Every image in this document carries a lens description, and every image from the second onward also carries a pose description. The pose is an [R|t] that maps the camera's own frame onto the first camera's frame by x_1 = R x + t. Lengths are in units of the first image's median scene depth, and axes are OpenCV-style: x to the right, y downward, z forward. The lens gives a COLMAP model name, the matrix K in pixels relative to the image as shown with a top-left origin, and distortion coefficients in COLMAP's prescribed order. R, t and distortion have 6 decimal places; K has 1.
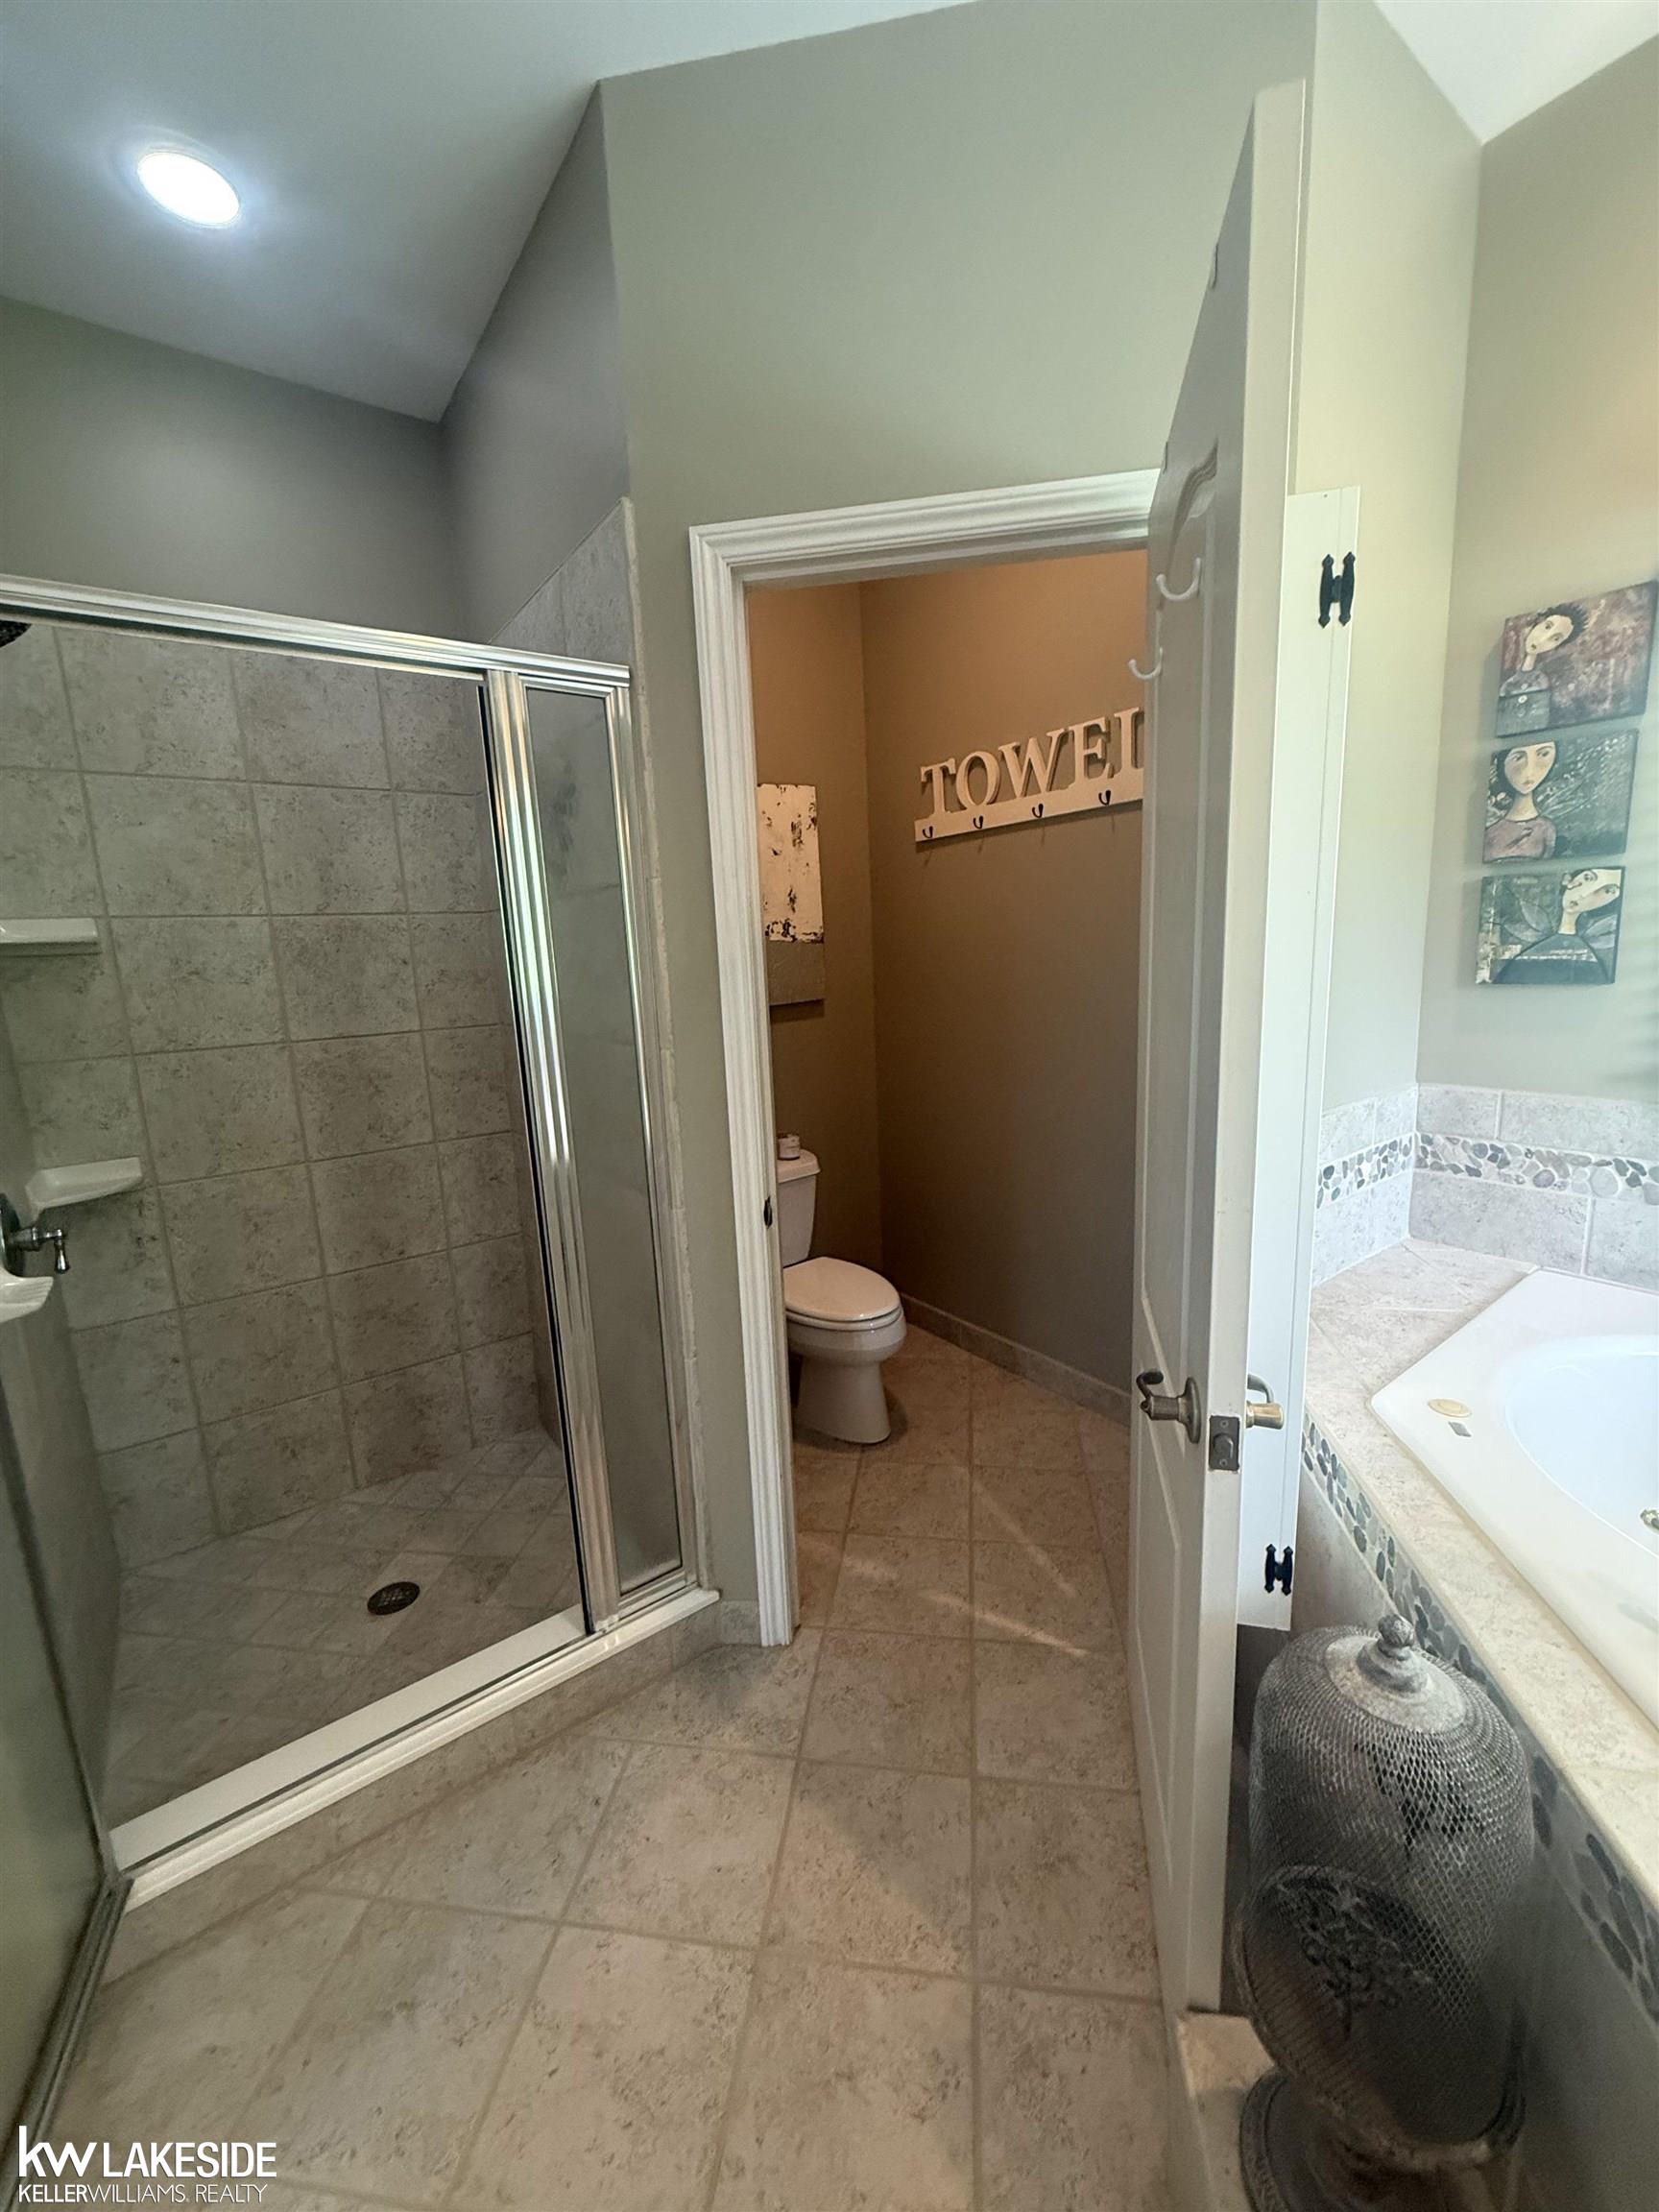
lens RADIAL K [[881.4, 0, 828.7], [0, 881.4, 1105.4], [0, 0, 1]] dist [0.000927, -0.000310]
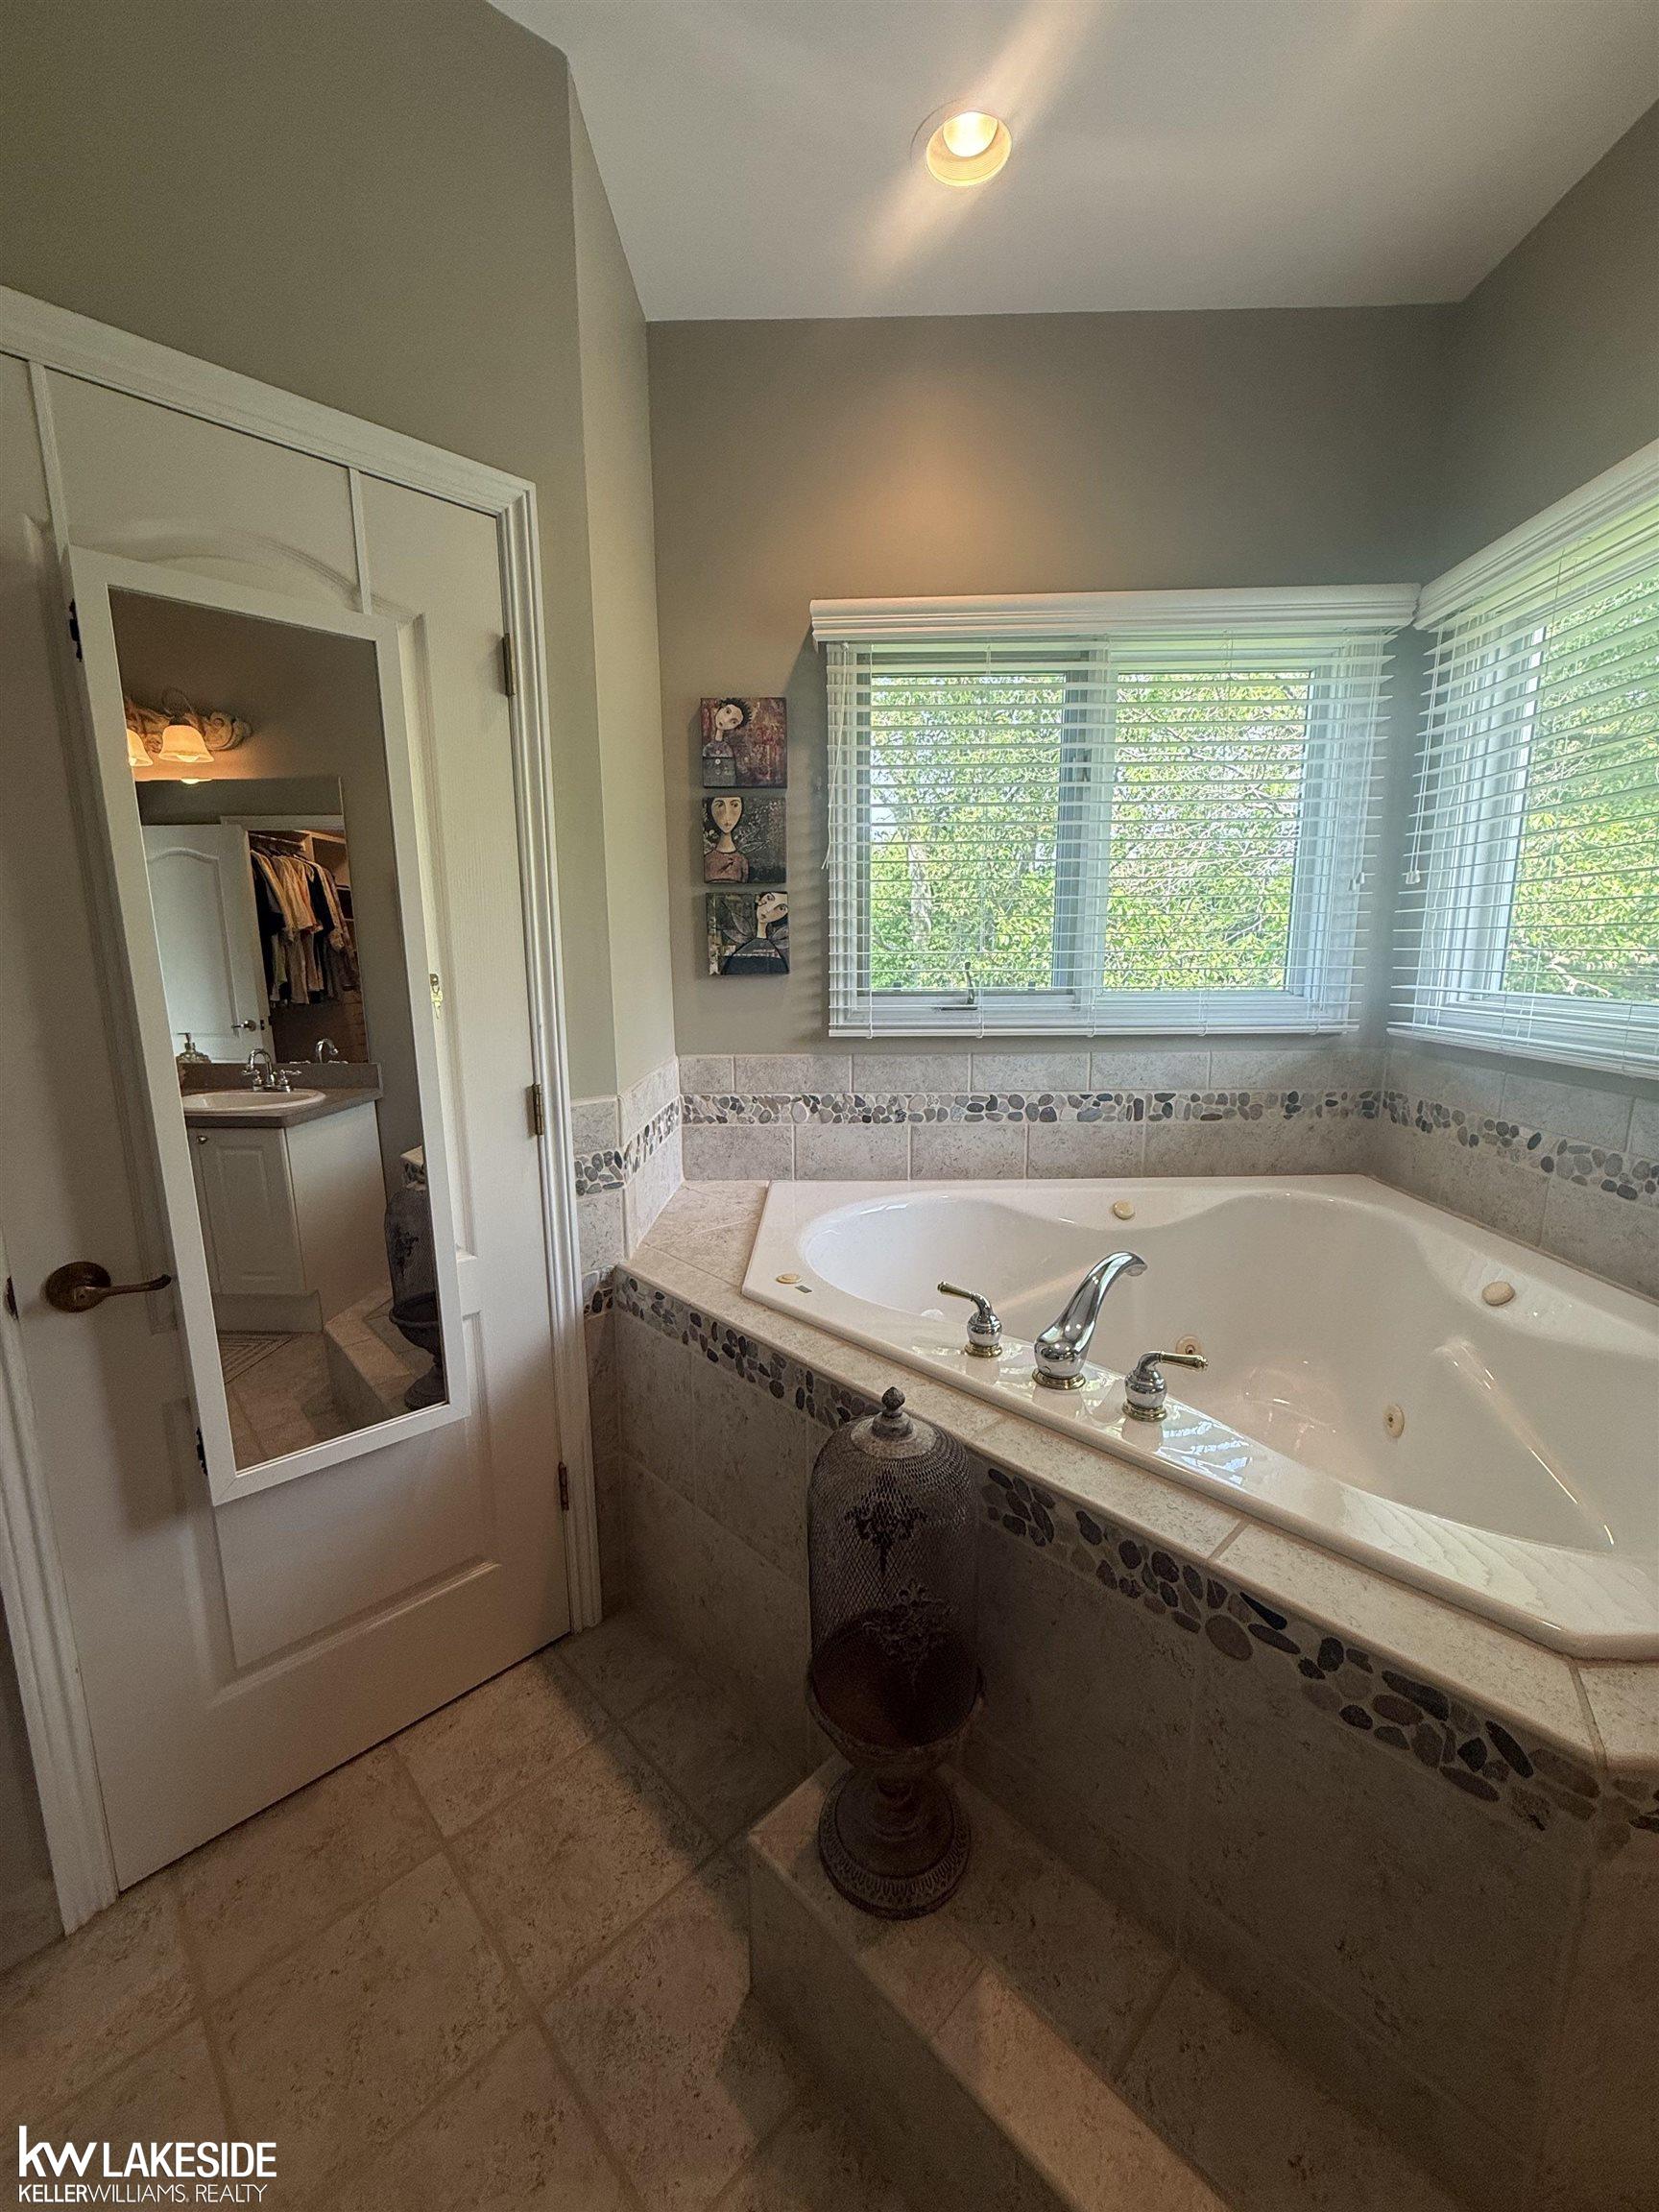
lens RADIAL K [[881.4, 0, 827.8], [0, 881.4, 1108.1], [0, 0, 1]] dist [0.000927, -0.000310]
pose [[0.604716, -0.104606, 0.789542, -0.222559], [0.124190, 0.991596, 0.036258, 0.033628], [-0.786699, 0.076127, 0.612625, 0.085542]]
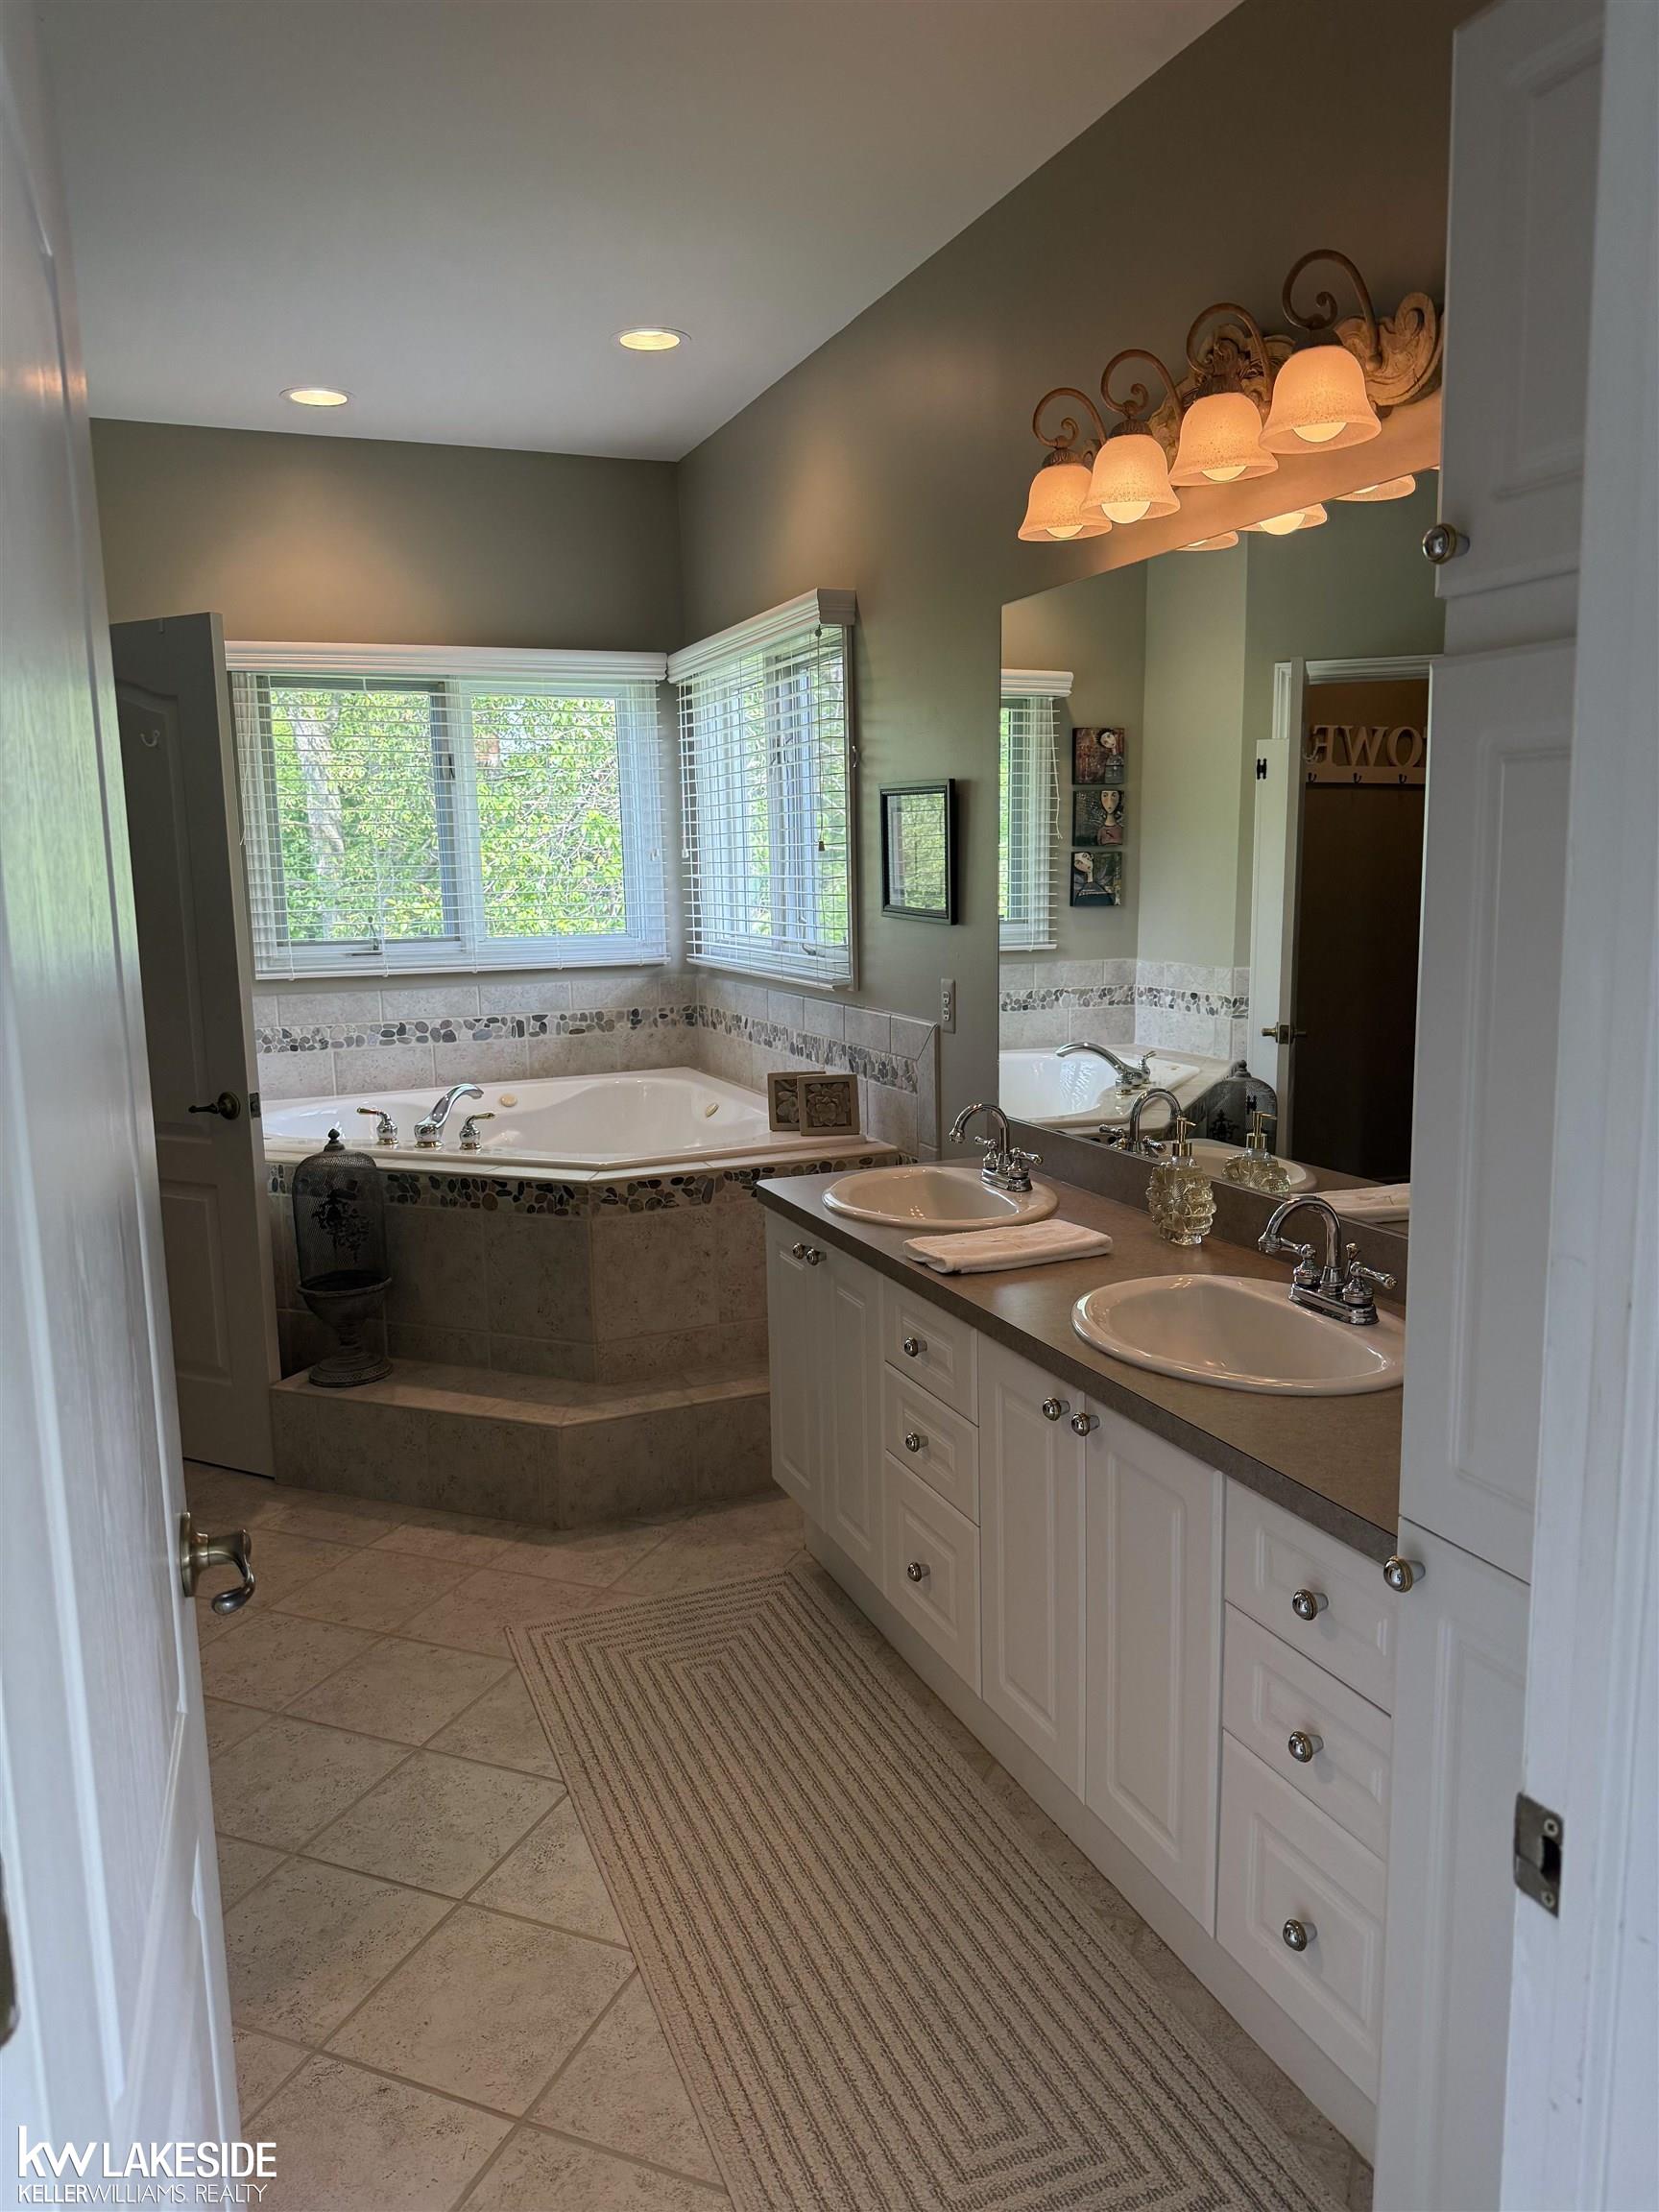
lens RADIAL K [[1537.4, 0, 849.8], [0, 1537.4, 1105.9], [0, 0, 1]] dist [0.074519, -0.007075]
pose [[0.225598, -0.112396, 0.967715, -1.688743], [0.182427, 0.980626, 0.071367, 0.196194], [-0.956988, 0.160437, 0.241731, -0.797368]]
